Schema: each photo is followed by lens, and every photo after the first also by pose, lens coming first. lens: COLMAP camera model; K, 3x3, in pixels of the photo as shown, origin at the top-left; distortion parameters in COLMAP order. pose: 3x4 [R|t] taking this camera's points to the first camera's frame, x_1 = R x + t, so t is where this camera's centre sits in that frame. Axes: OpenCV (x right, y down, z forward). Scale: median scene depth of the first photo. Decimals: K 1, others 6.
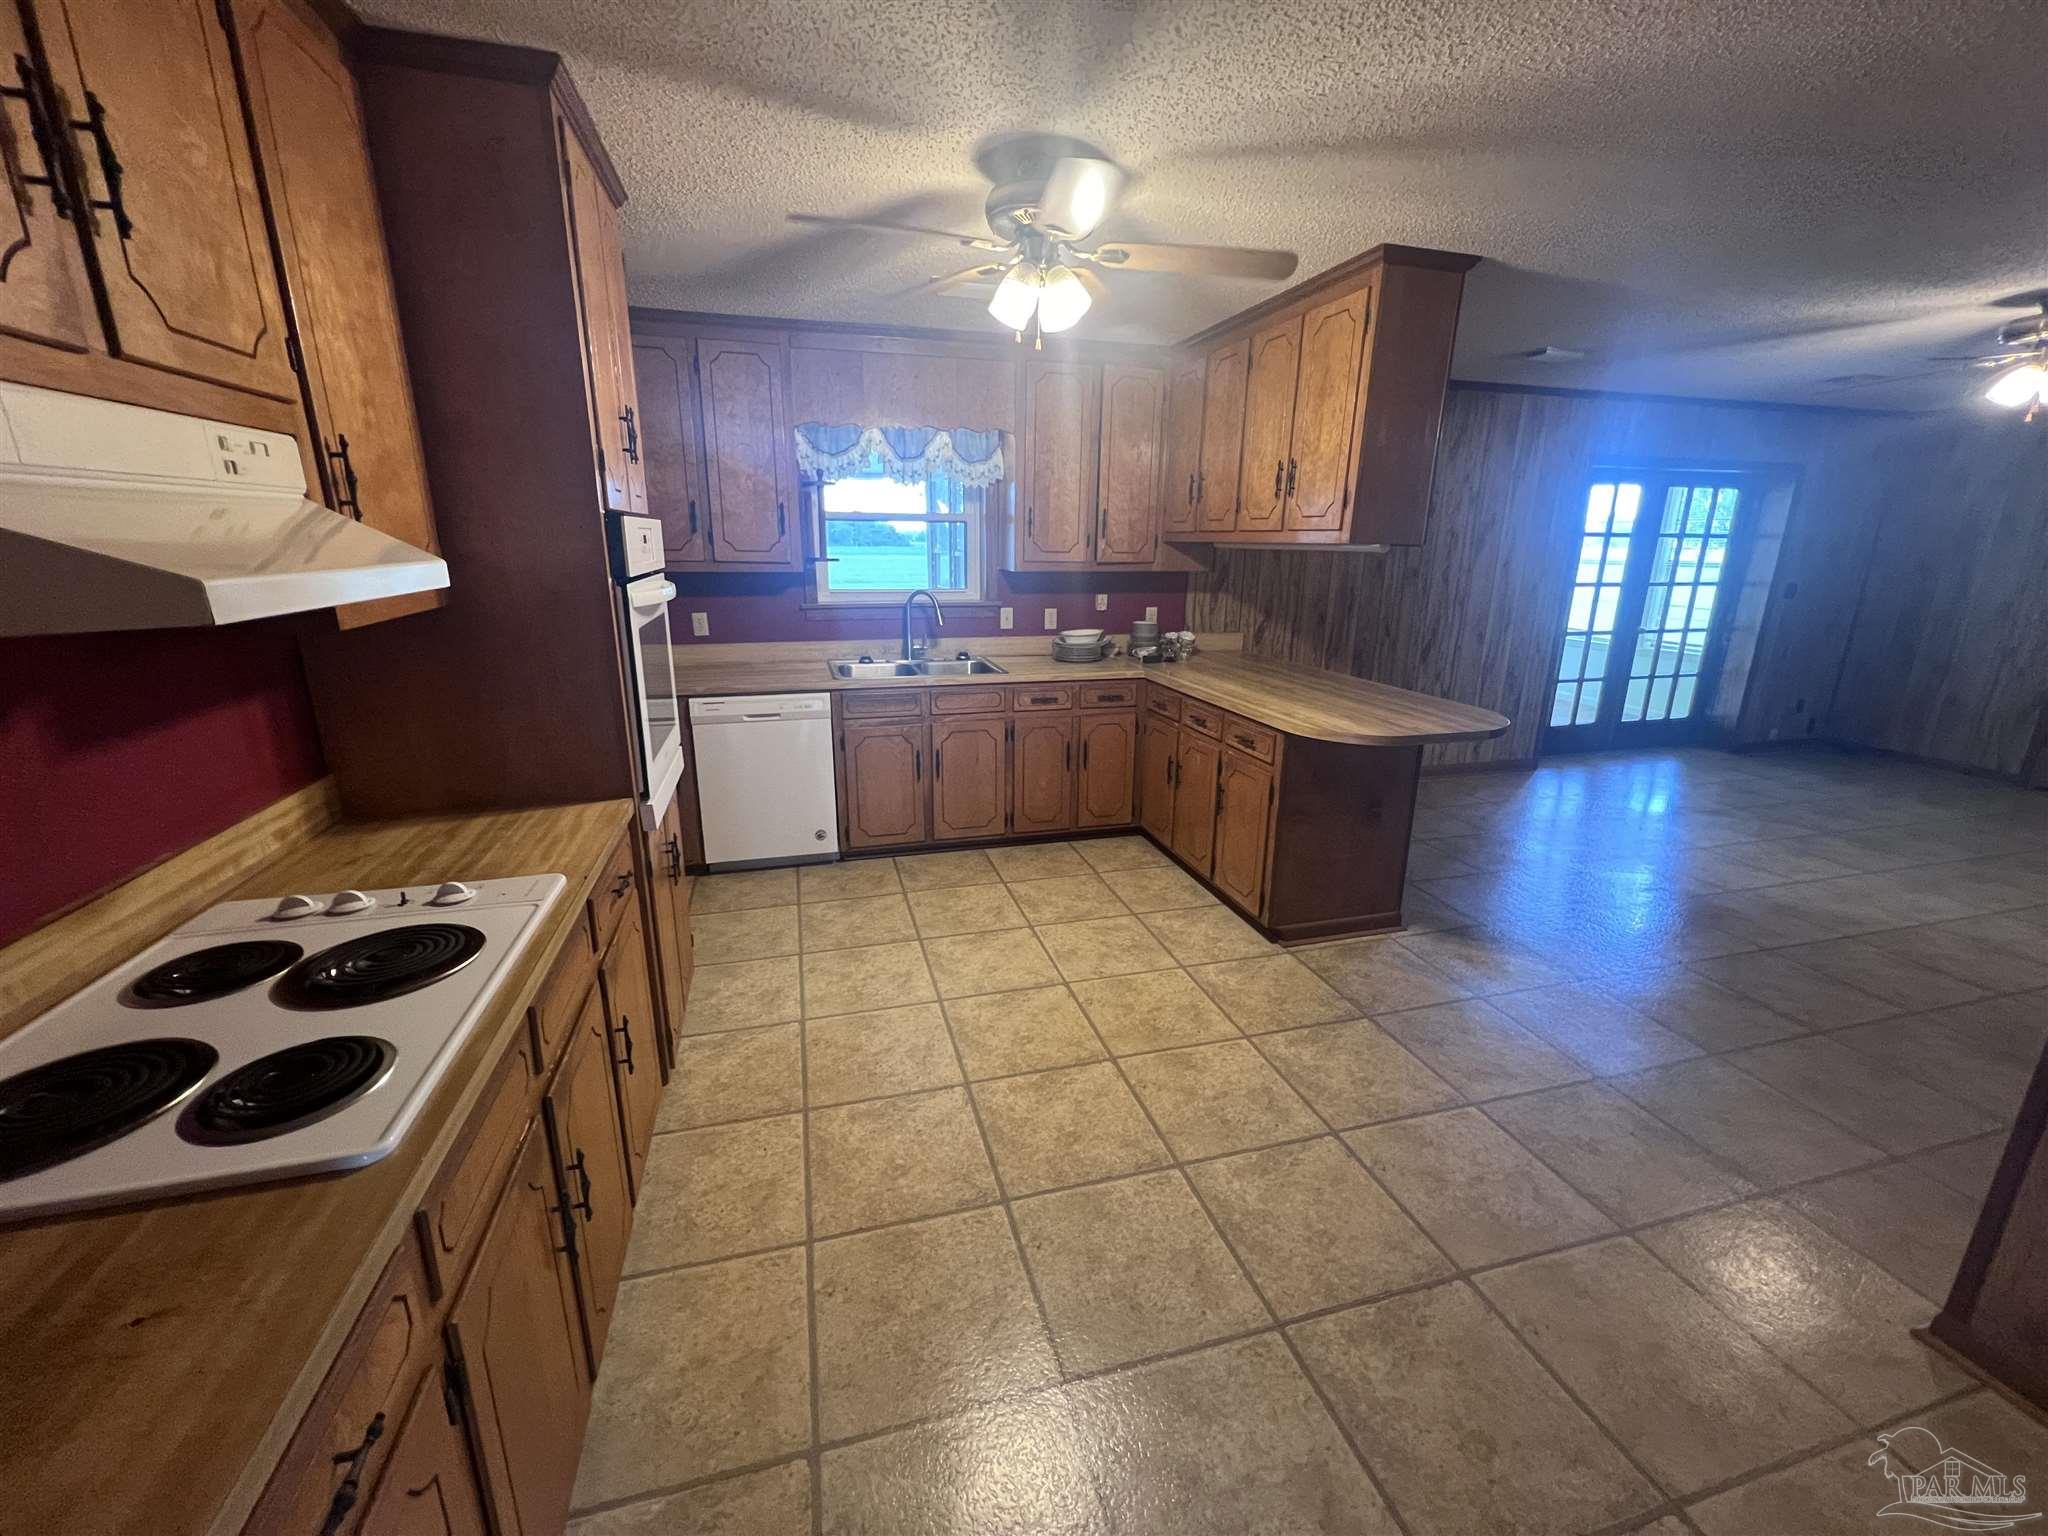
lens RADIAL K [[815.6, 0, 1008.5], [0, 815.6, 763.7], [0, 0, 1]] dist [0.000599, 0.000391]
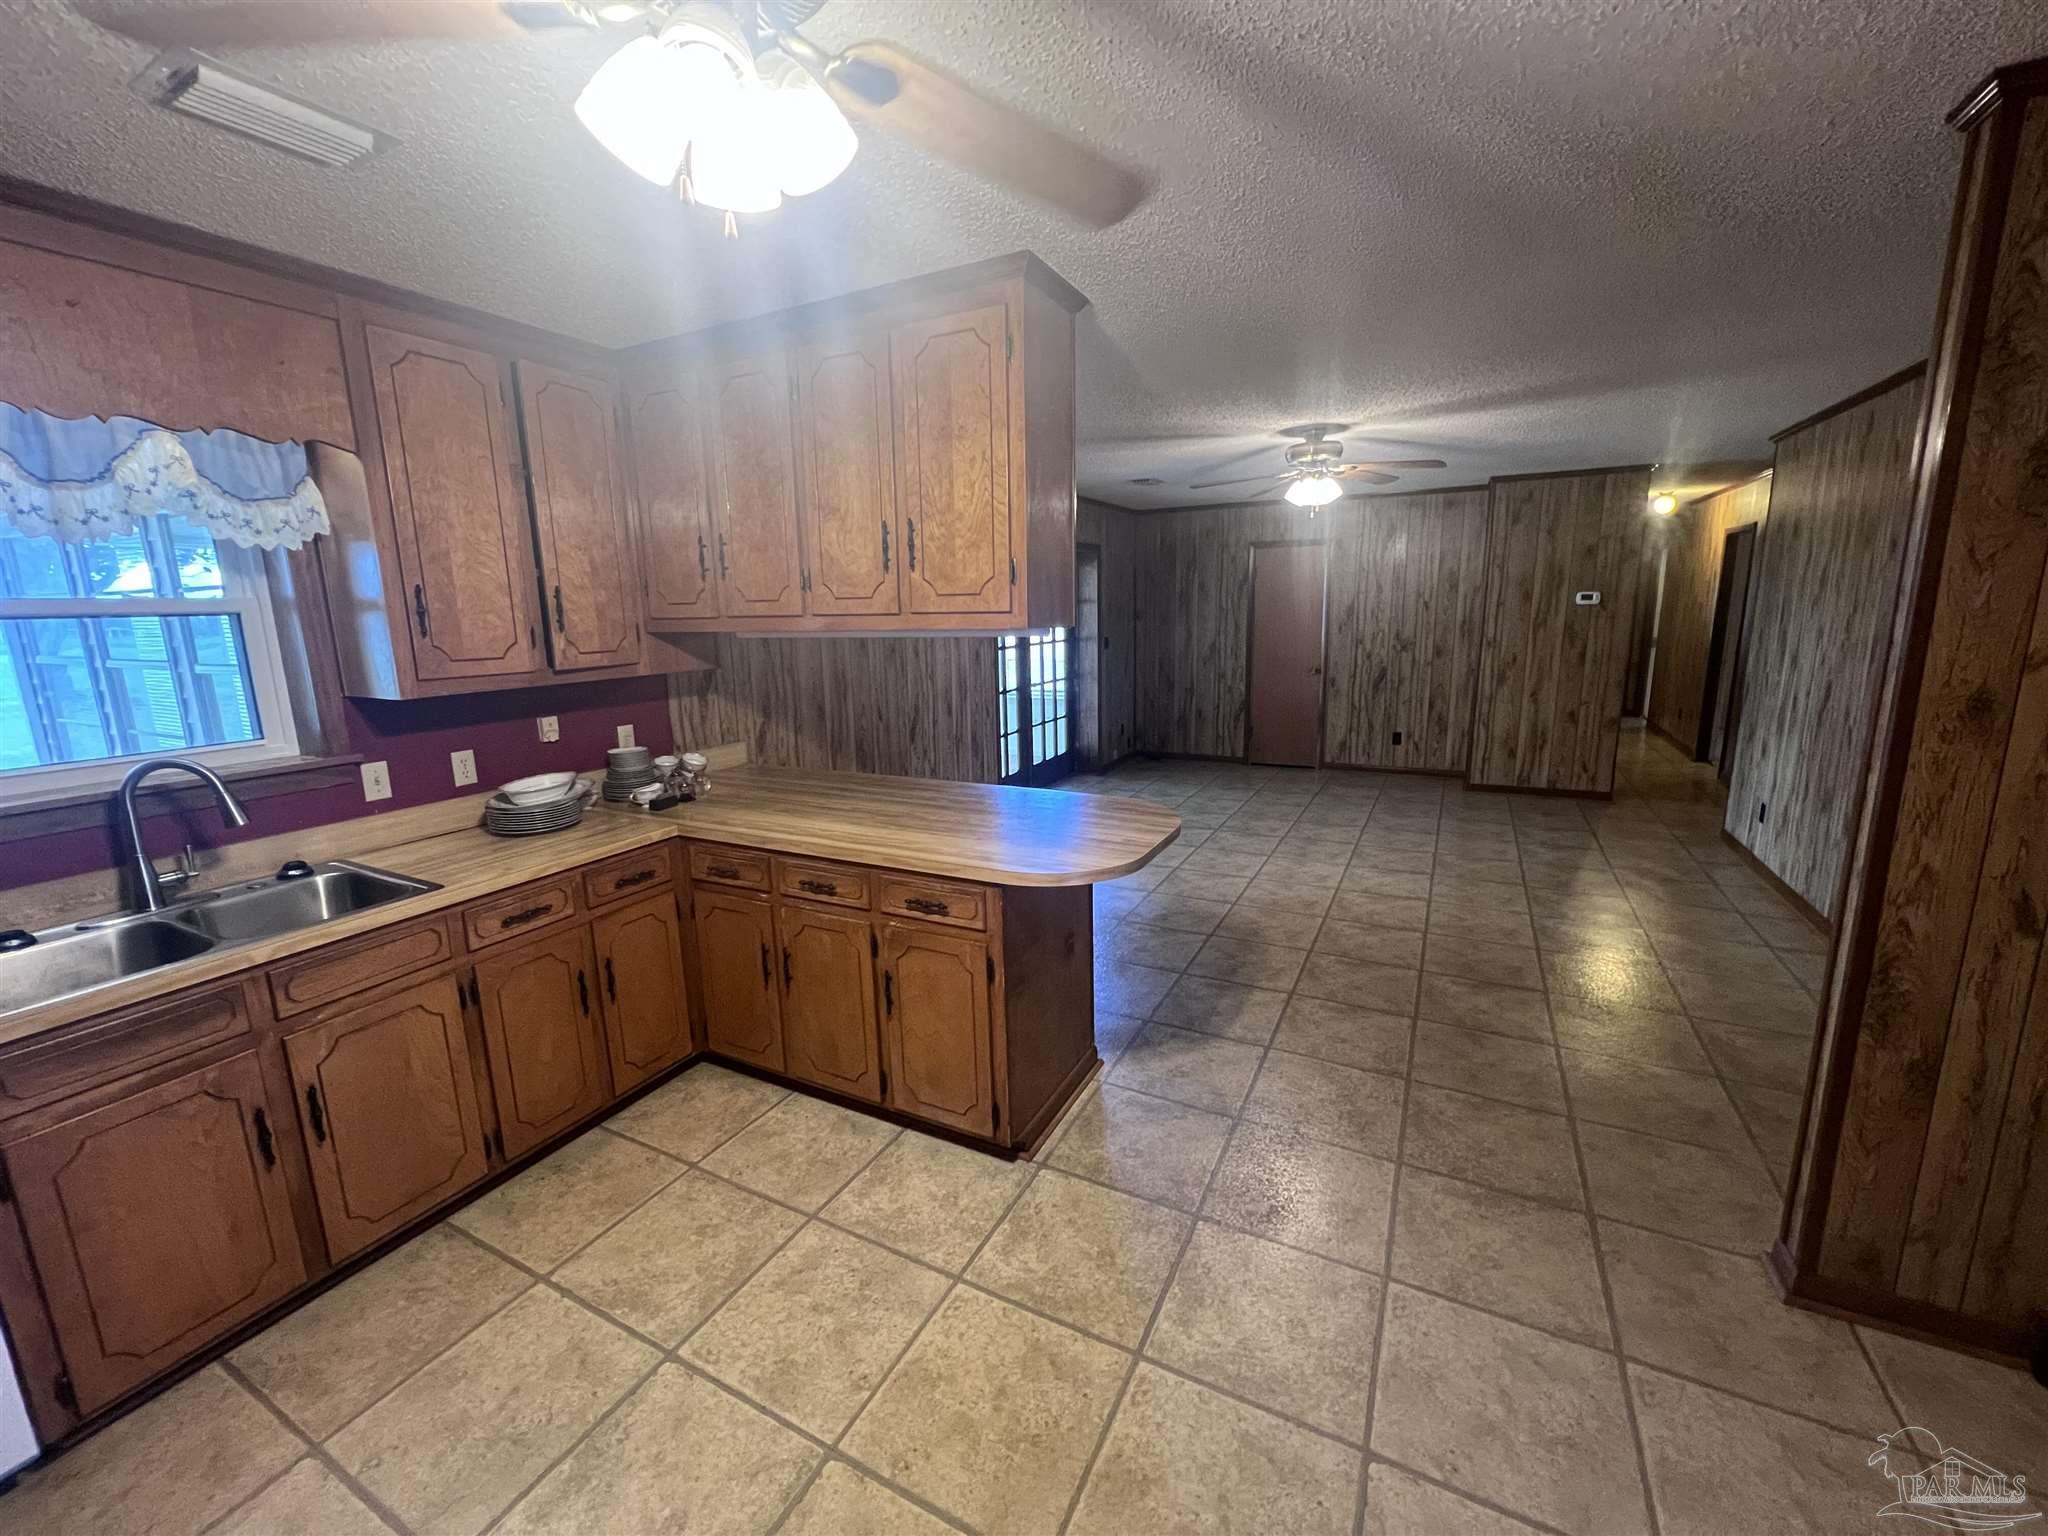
lens RADIAL K [[824.8, 0, 1022.5], [0, 824.8, 762.4], [0, 0, 1]] dist [-0.001257, 0.000088]
pose [[0.676920, -0.164442, 0.717453, -0.114769], [0.224945, 0.974309, 0.011078, -0.108444], [-0.700842, 0.153888, 0.696519, 0.332530]]
